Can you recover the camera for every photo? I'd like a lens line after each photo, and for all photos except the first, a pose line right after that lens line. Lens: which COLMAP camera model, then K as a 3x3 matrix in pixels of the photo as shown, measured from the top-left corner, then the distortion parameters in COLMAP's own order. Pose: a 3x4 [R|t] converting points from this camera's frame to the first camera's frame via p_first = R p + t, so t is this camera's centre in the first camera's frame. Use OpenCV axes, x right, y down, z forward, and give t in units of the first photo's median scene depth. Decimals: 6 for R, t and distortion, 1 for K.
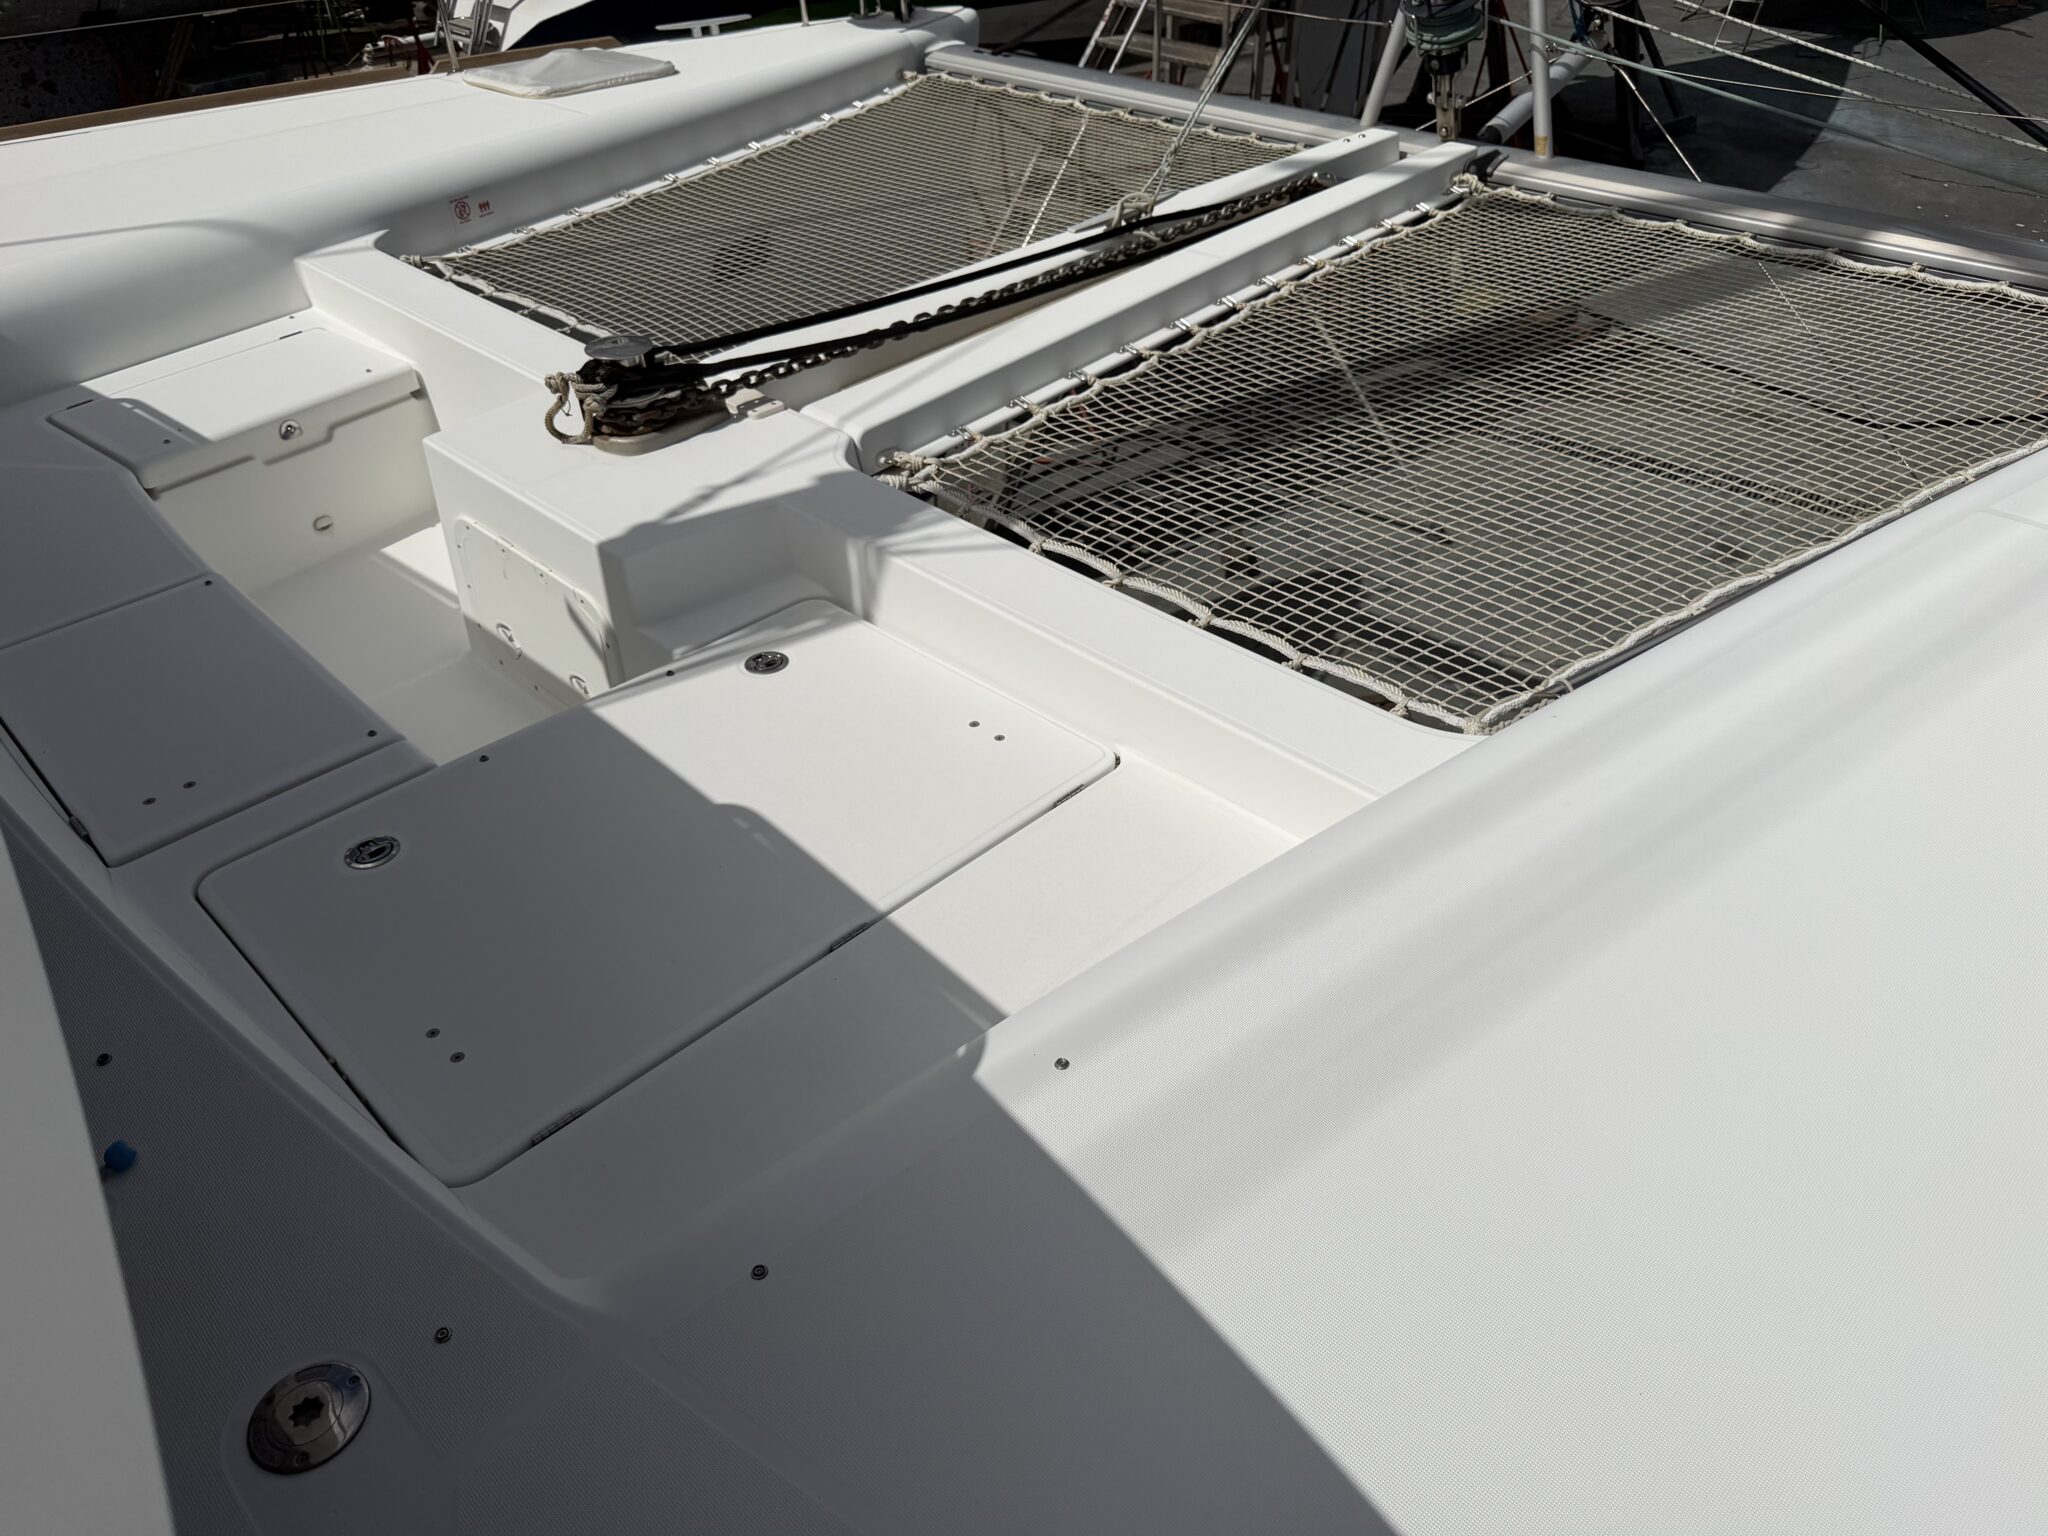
lens RADIAL K [[1442.9, 0, 1031.3], [0, 1442.9, 770.6], [0, 0, 1]] dist [0.007677, -0.002346]
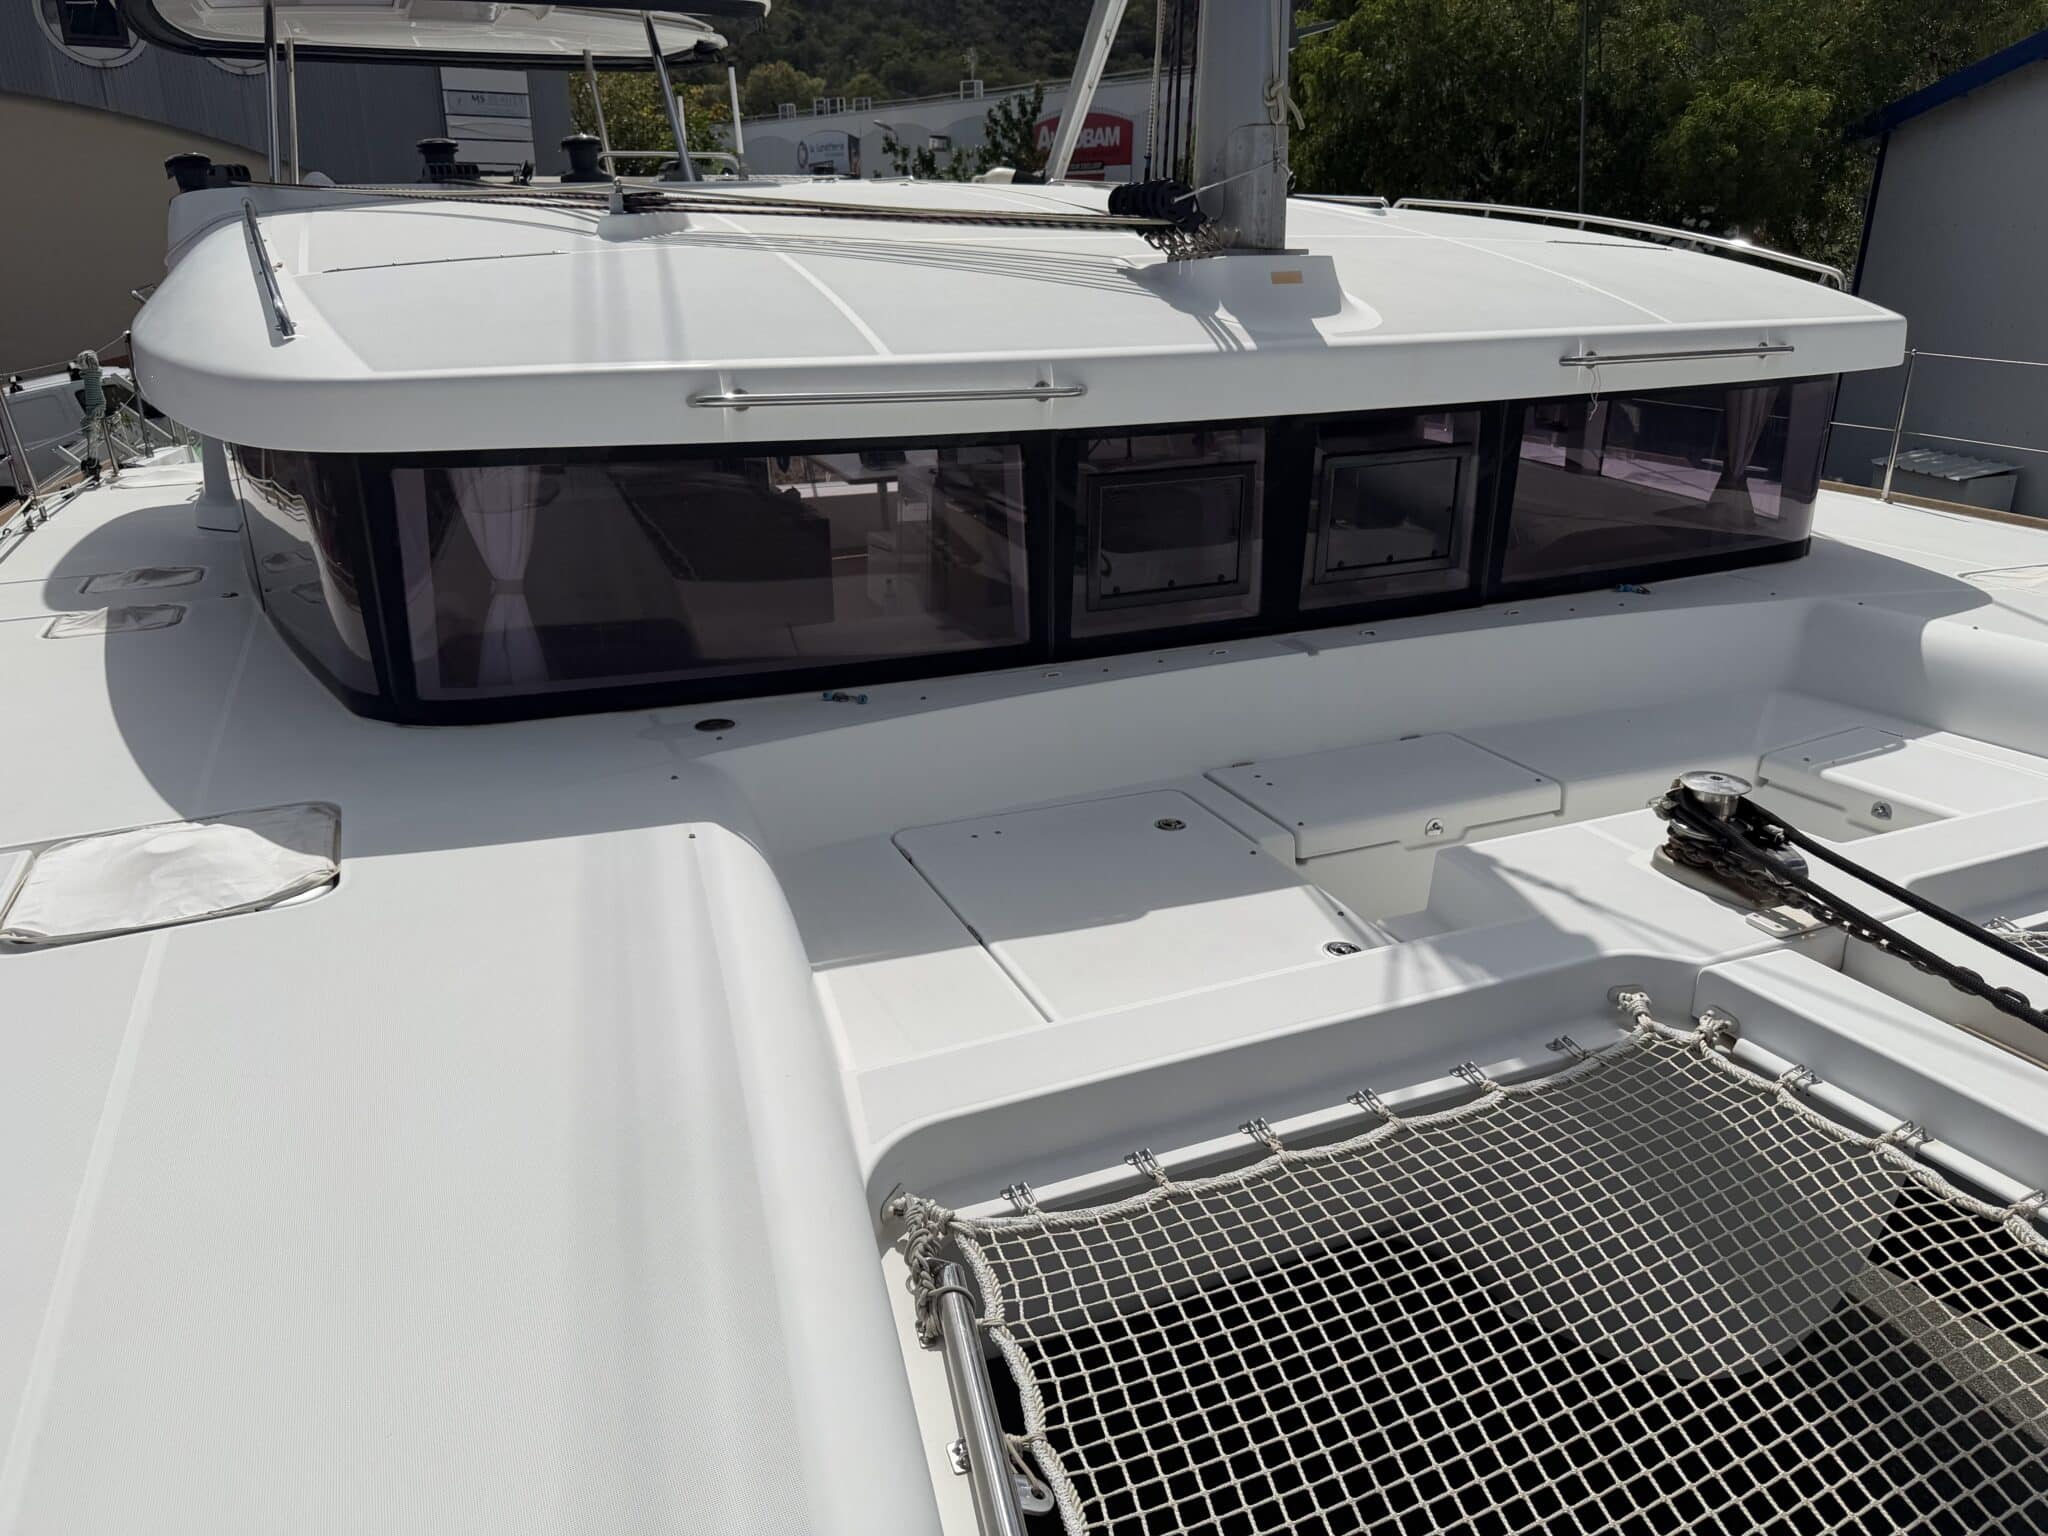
lens RADIAL K [[1442.9, 0, 1027.6], [0, 1442.9, 768.3], [0, 0, 1]] dist [0.007677, -0.002346]
pose [[-0.383604, 0.341647, -0.857978, 0.717065], [-0.536475, 0.673774, 0.508156, -0.526887], [0.751693, 0.655214, -0.075177, 0.681579]]
